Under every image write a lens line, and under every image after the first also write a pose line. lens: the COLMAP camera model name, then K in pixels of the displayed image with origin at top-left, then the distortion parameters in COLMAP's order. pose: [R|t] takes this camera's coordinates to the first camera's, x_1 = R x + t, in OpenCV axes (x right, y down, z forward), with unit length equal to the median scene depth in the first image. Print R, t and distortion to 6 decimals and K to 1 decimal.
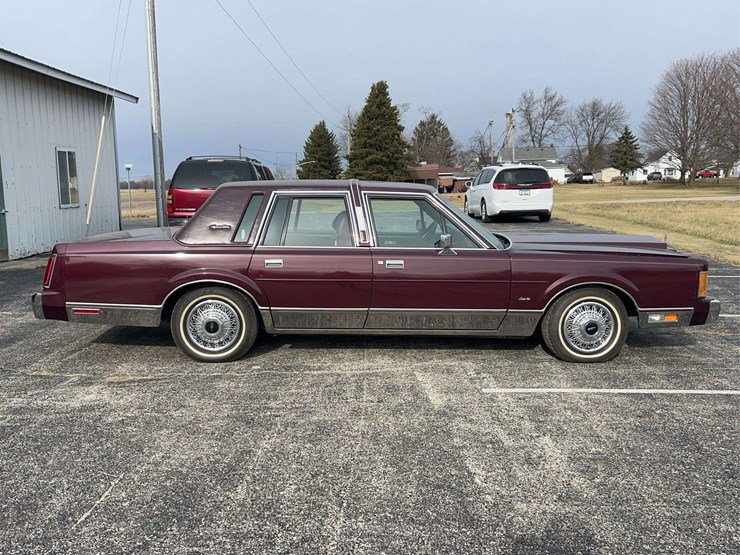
lens RADIAL K [[723.9, 0, 369.4], [0, 723.9, 290.8], [0, 0, 1]] dist [0.111515, -0.201457]
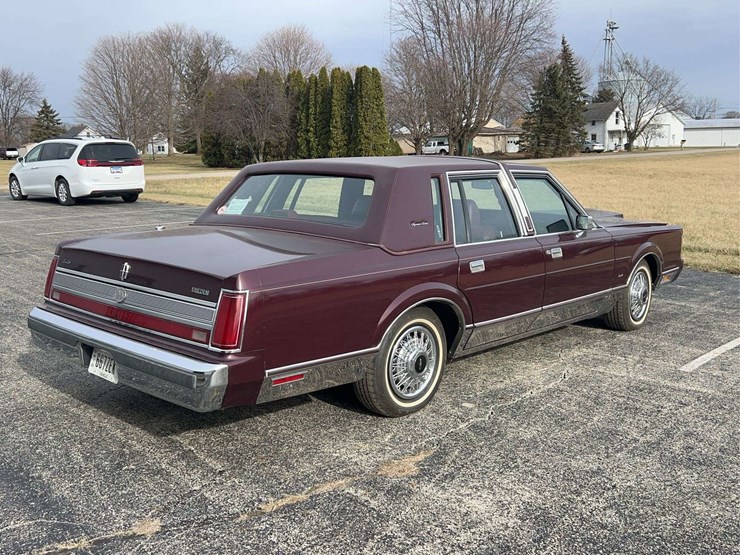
lens RADIAL K [[726.3, 0, 370.0], [0, 726.3, 277.5], [0, 0, 1]] dist [0.077919, -0.115861]
pose [[0.703714, -0.113883, 0.701297, -0.735446], [0.104423, 0.992929, 0.056457, -0.079061], [-0.702768, 0.033501, 0.710630, 0.522303]]
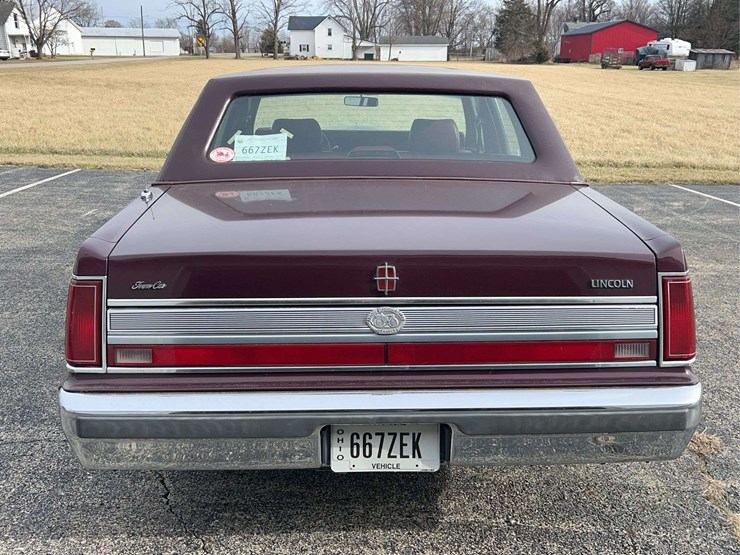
lens RADIAL K [[726.3, 0, 370.0], [0, 726.3, 277.5], [0, 0, 1]] dist [0.077919, -0.115861]
pose [[-0.020555, -0.272411, 0.961961, -0.777986], [0.140904, 0.951772, 0.272537, -0.168652], [-0.989810, 0.141147, 0.018820, 1.131889]]
